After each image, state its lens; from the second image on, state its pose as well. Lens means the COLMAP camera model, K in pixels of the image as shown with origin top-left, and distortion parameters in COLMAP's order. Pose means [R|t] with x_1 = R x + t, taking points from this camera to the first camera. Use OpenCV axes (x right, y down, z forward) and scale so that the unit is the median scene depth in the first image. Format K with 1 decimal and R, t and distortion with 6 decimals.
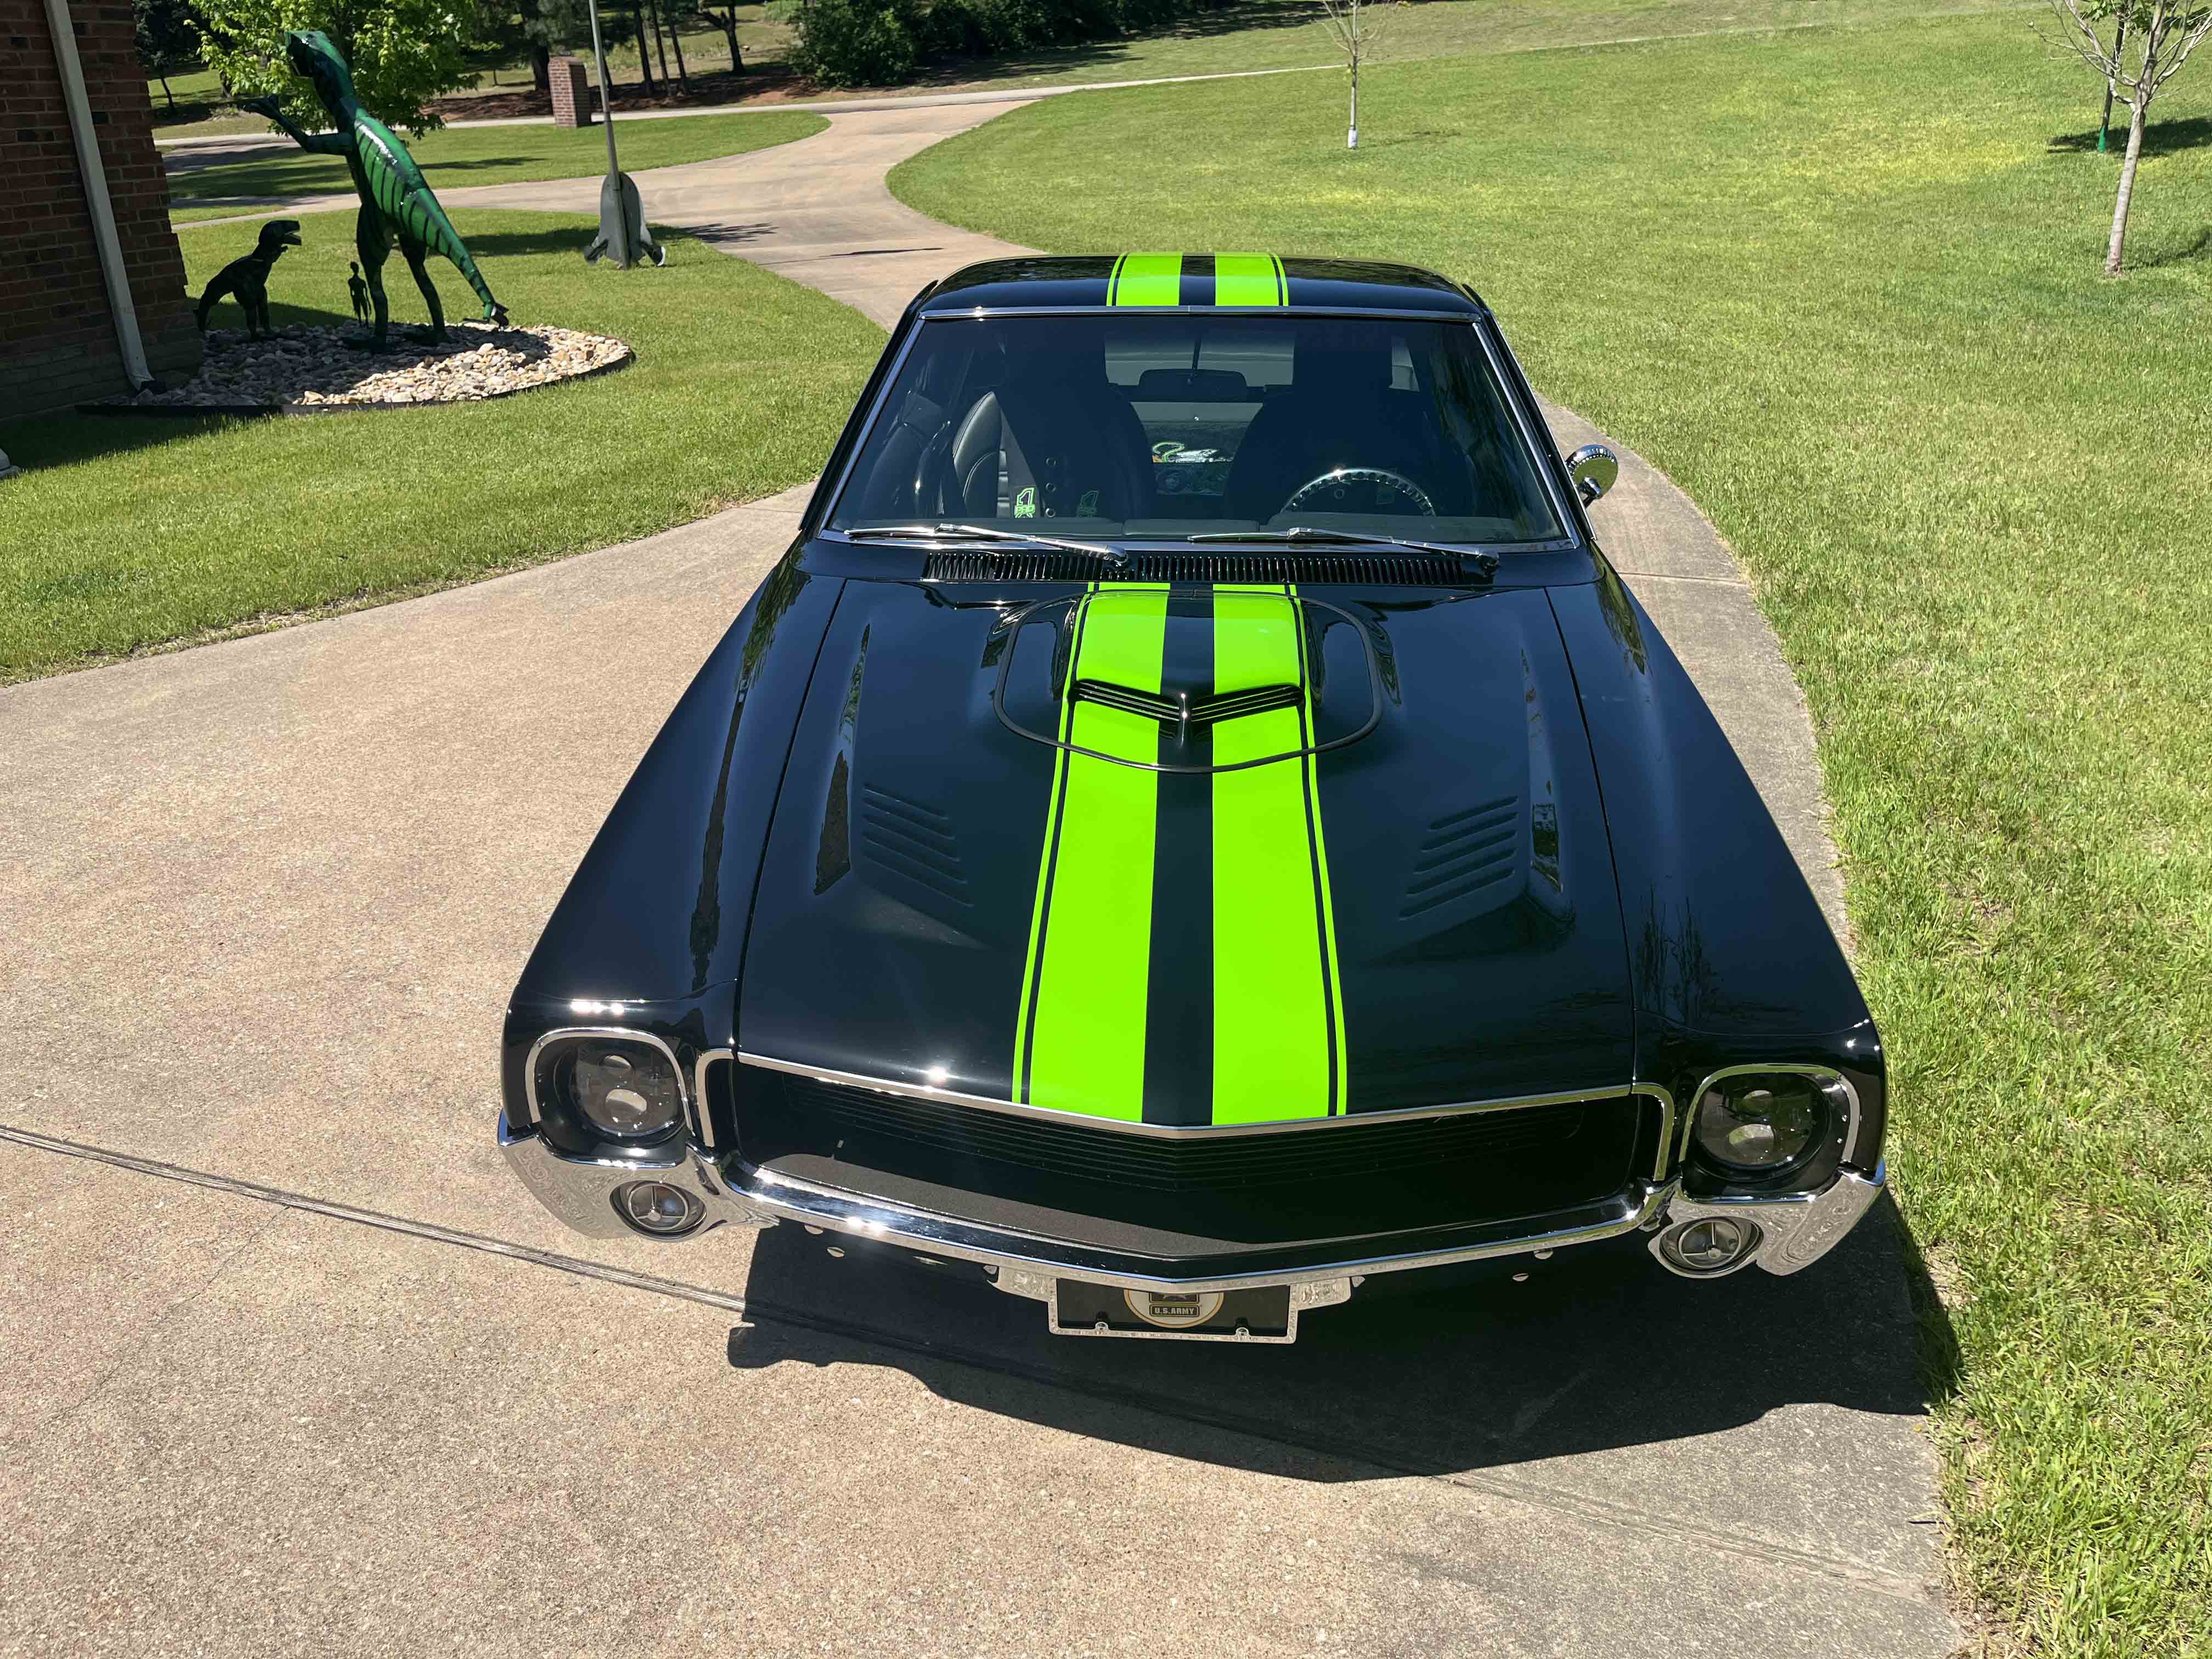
lens RADIAL K [[1684.8, 0, 1104.0], [0, 1684.8, 864.9], [0, 0, 1]] dist [0.083671, -0.121276]
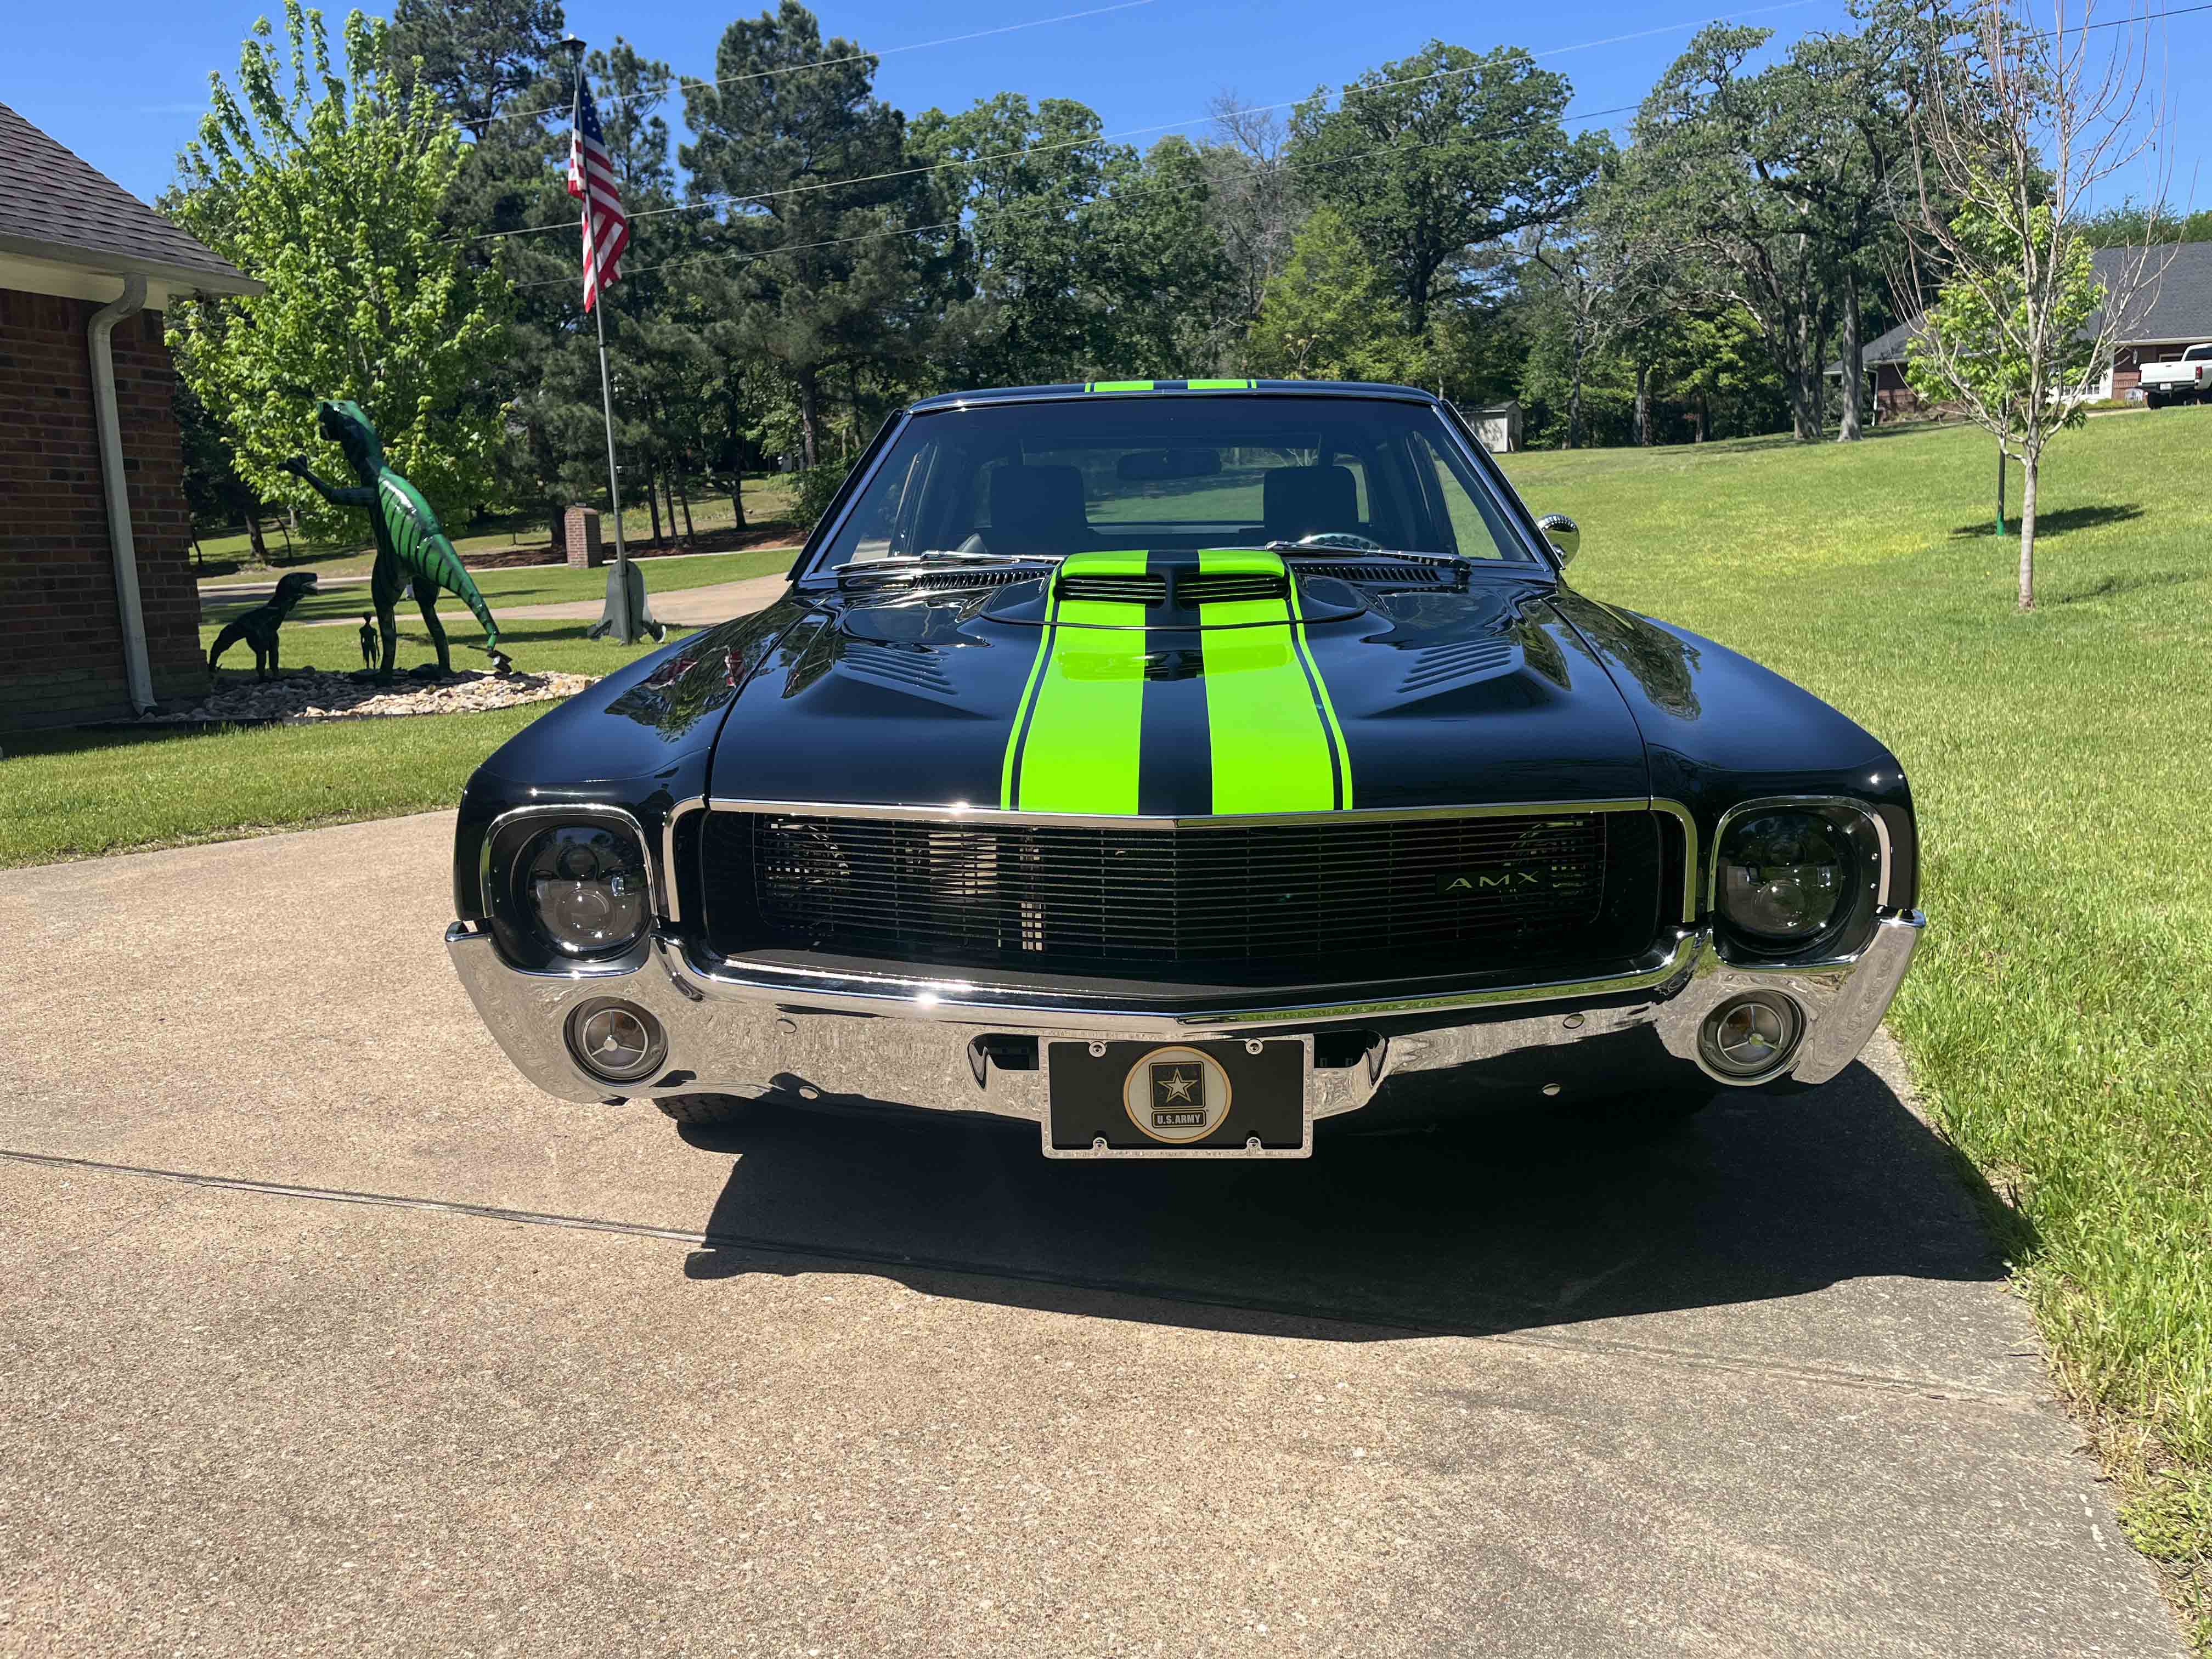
lens RADIAL K [[1689.6, 0, 1126.7], [0, 1689.6, 837.5], [0, 0, 1]] dist [0.074602, -0.107872]
pose [[0.999528, -0.018051, 0.024841, -0.005979], [0.023754, 0.967174, -0.253003, 0.307873], [-0.019459, 0.253474, 0.967147, 0.068481]]
